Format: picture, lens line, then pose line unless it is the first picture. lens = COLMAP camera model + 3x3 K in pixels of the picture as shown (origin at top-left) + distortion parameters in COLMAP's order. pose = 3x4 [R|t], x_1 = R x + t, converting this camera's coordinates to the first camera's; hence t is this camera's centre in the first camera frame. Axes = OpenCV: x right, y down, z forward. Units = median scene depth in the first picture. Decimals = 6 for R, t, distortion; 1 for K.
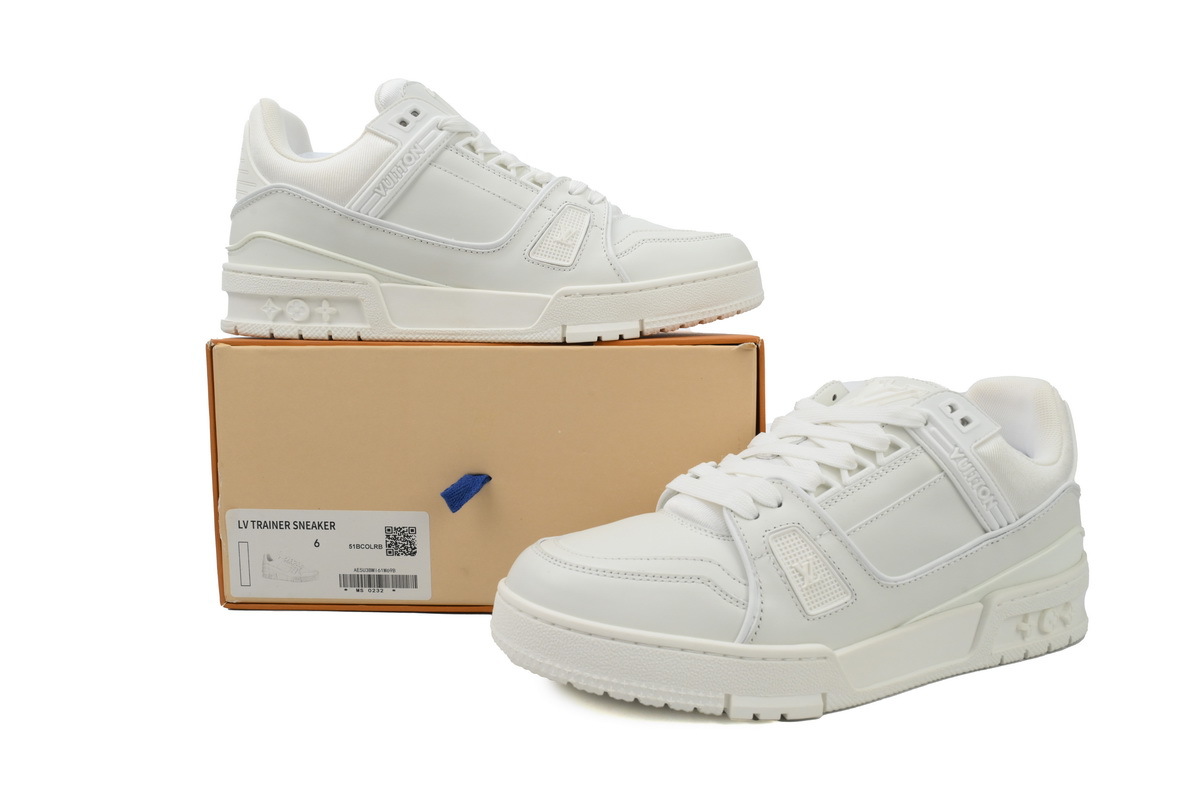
lens RADIAL K [[864.5, 0, 600.0], [0, 864.5, 400.0], [0, 0, 1]] dist [-0.002746, 0.000686]
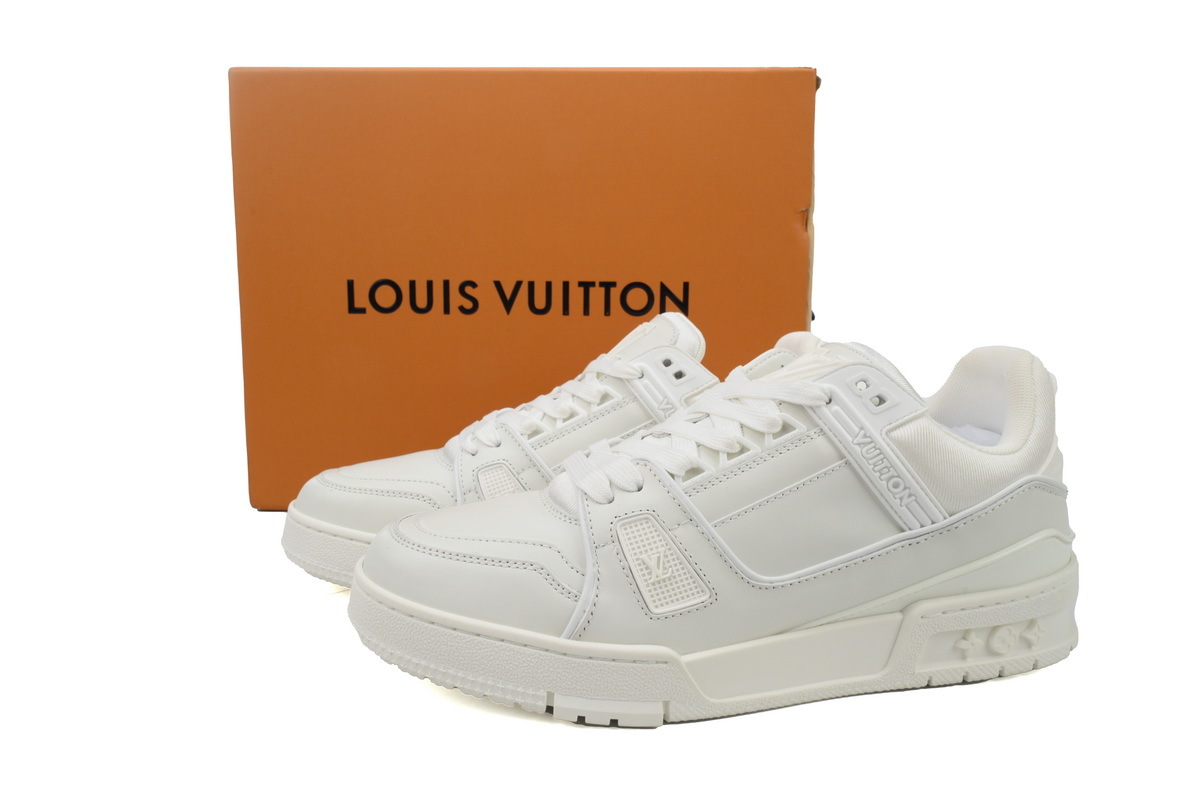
lens RADIAL K [[864.5, 0, 600.0], [0, 864.5, 400.0], [0, 0, 1]] dist [-0.002746, 0.000686]
pose [[0.972181, 0.020266, -0.233354, 0.362381], [-0.010598, 0.999035, 0.042613, -0.008720], [0.233993, -0.038955, 0.971458, 0.116306]]
